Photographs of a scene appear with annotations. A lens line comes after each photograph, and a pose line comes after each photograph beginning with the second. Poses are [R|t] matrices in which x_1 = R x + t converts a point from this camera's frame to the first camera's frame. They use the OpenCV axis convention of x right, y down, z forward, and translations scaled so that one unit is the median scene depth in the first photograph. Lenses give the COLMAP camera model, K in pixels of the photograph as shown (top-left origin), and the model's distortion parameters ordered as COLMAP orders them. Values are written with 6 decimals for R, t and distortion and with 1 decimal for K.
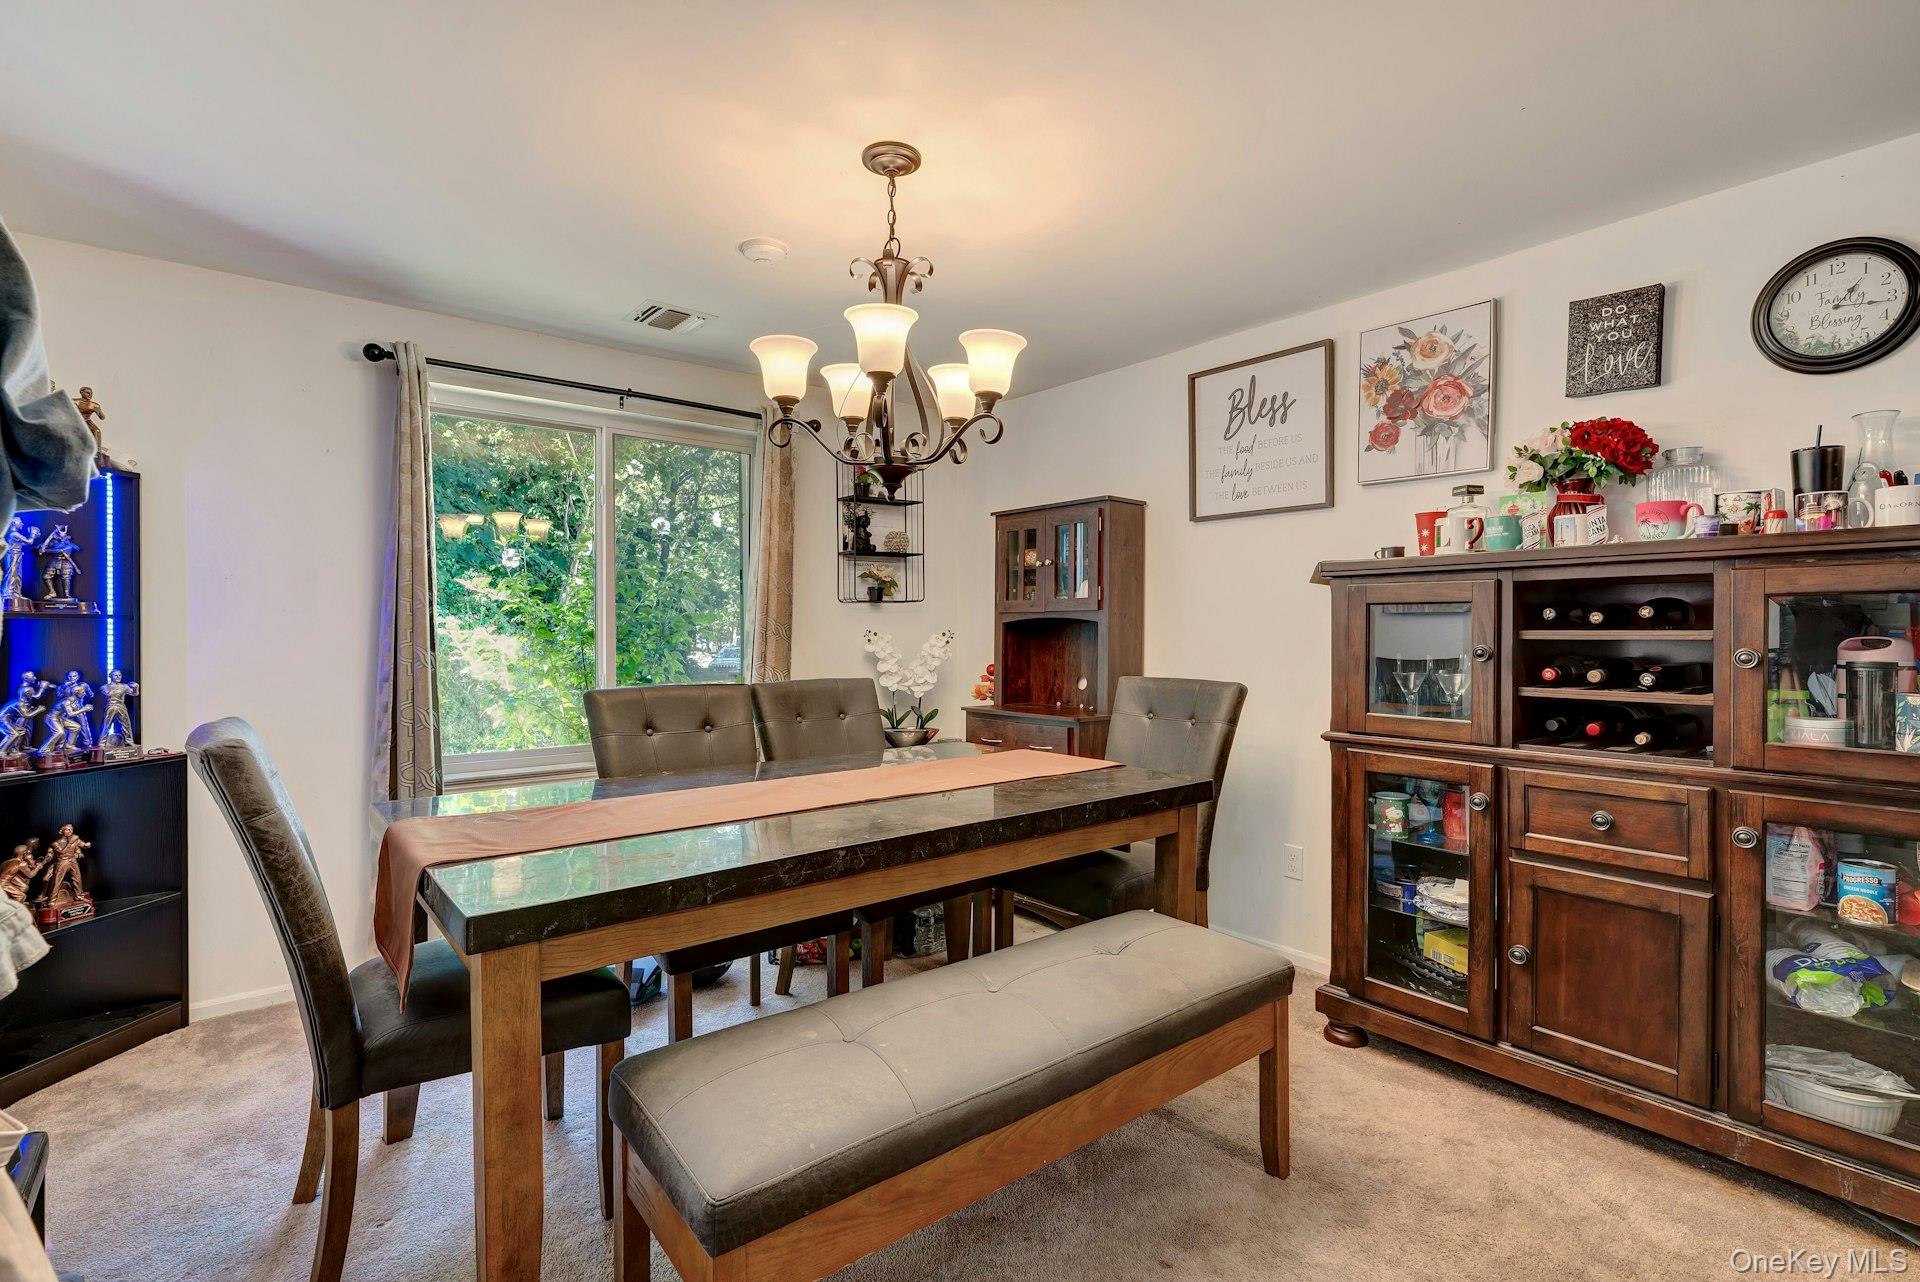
lens RADIAL K [[906.1, 0, 957.5], [0, 906.1, 631.6], [0, 0, 1]] dist [-0.002992, -0.000958]
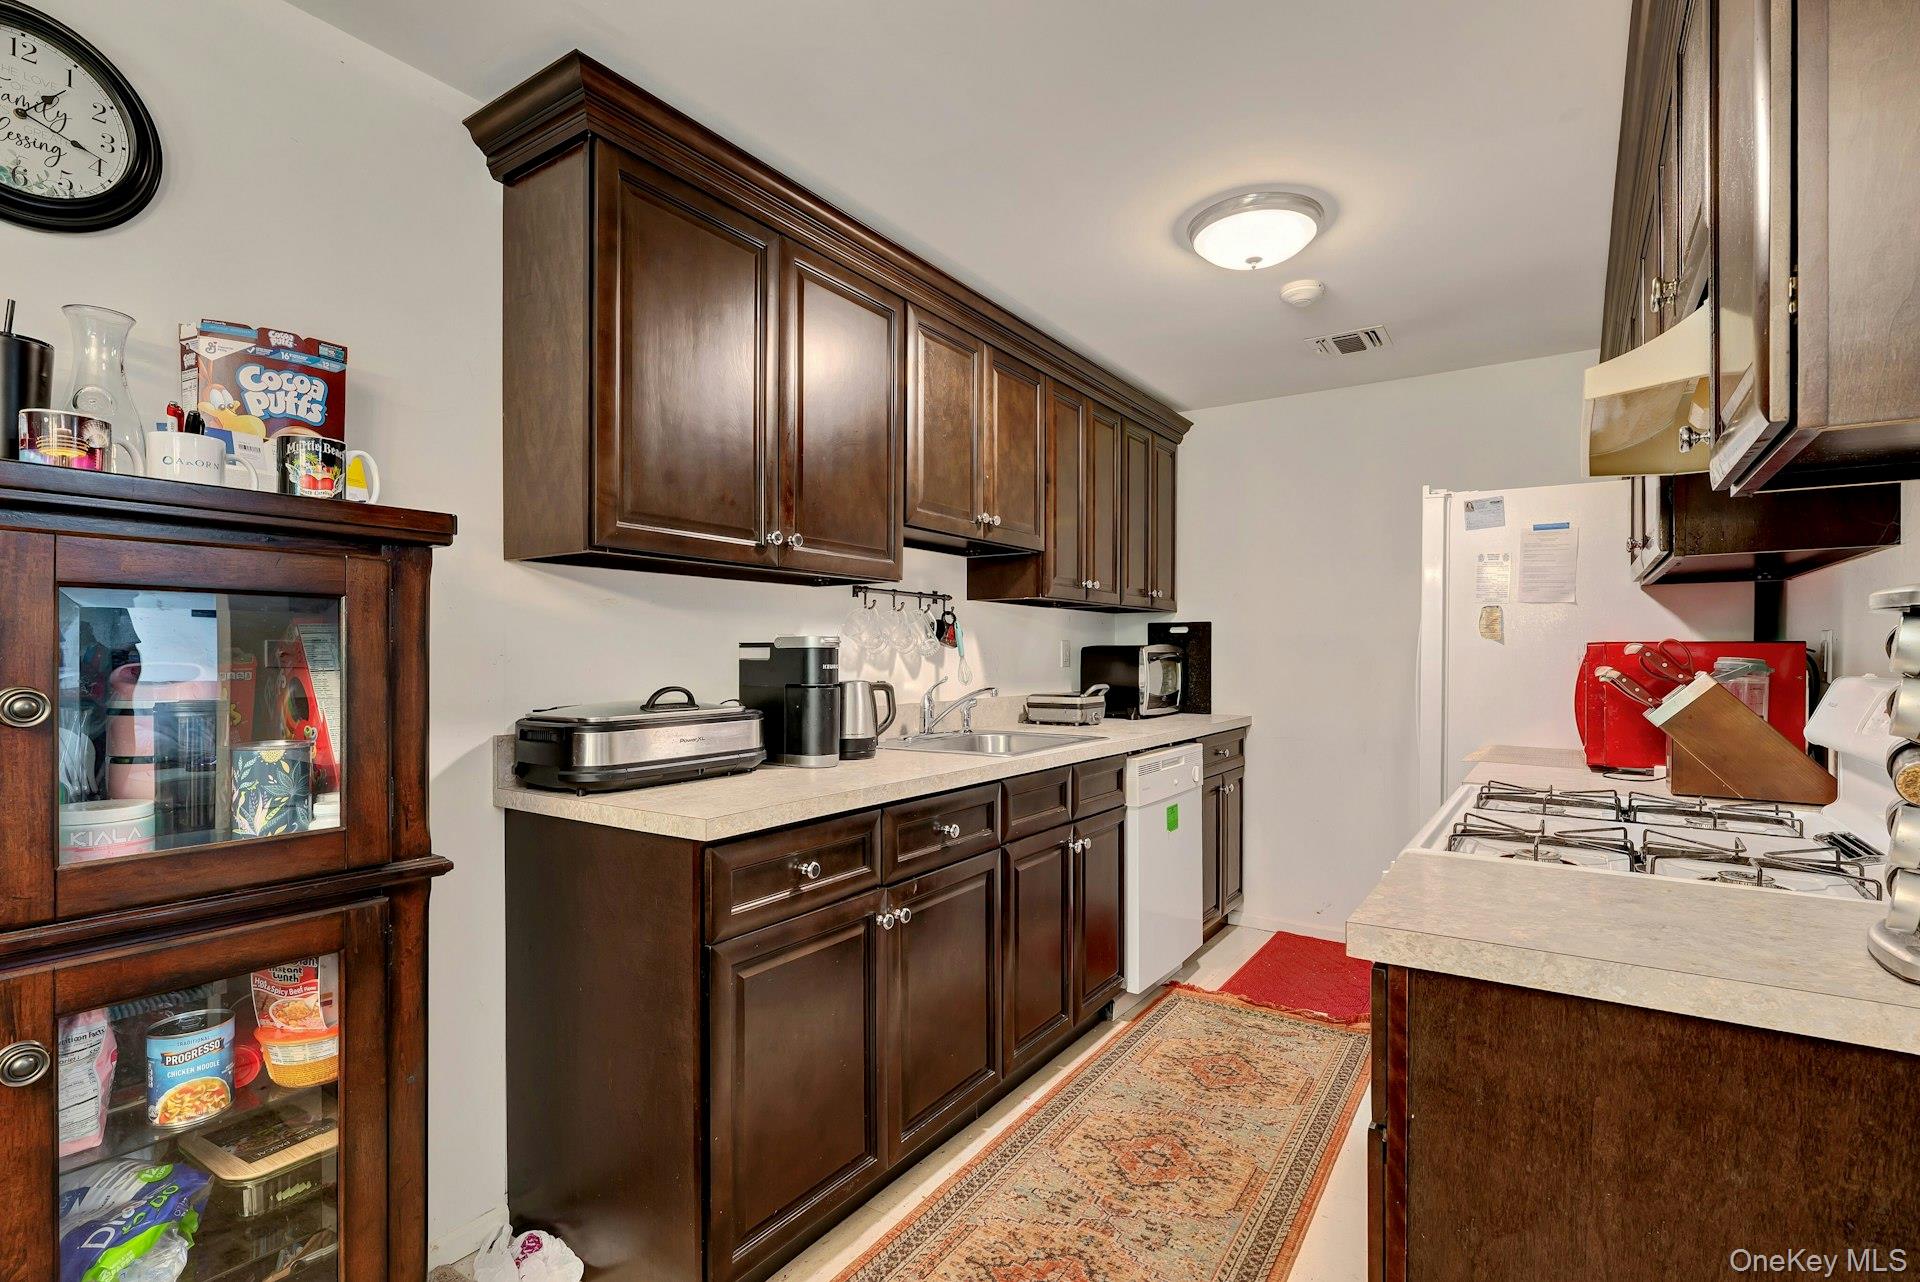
lens RADIAL K [[906.1, 0, 957.5], [0, 906.1, 668.4], [0, 0, 1]] dist [-0.002992, -0.000958]
pose [[-0.282071, -0.010482, 0.959336, 0.233412], [-0.005780, 0.999941, 0.009226, 0.000626], [-0.959376, -0.002943, -0.282115, 0.608401]]
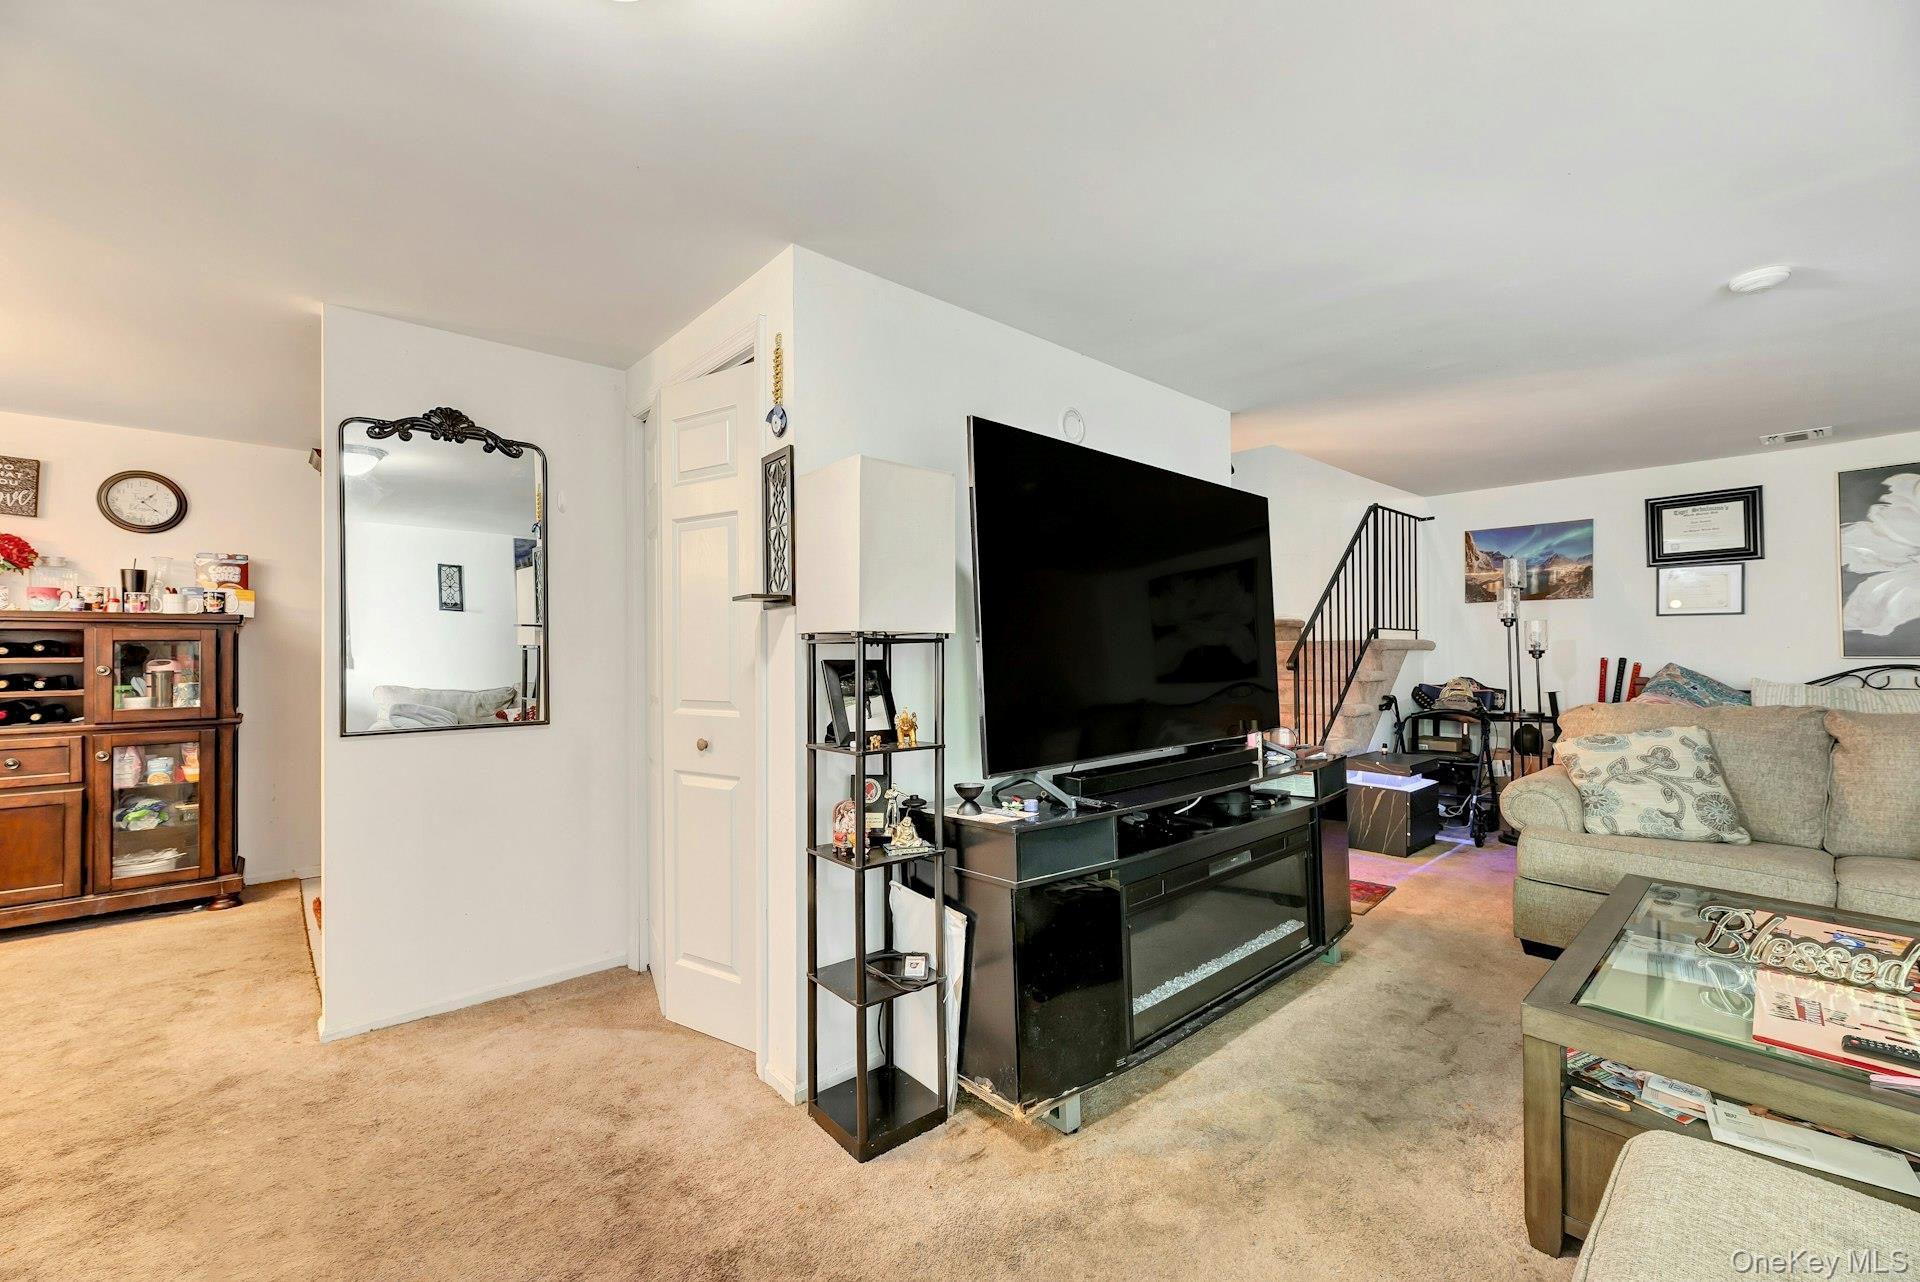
lens RADIAL K [[780.7, 0, 959.0], [0, 780.7, 648.1], [0, 0, 1]] dist [-0.000427, -0.000121]
pose [[-0.043142, 0.006785, 0.999046, -0.979471], [0.007584, 0.999950, -0.006464, 0.003681], [-0.999040, 0.007298, -0.043191, -0.869780]]
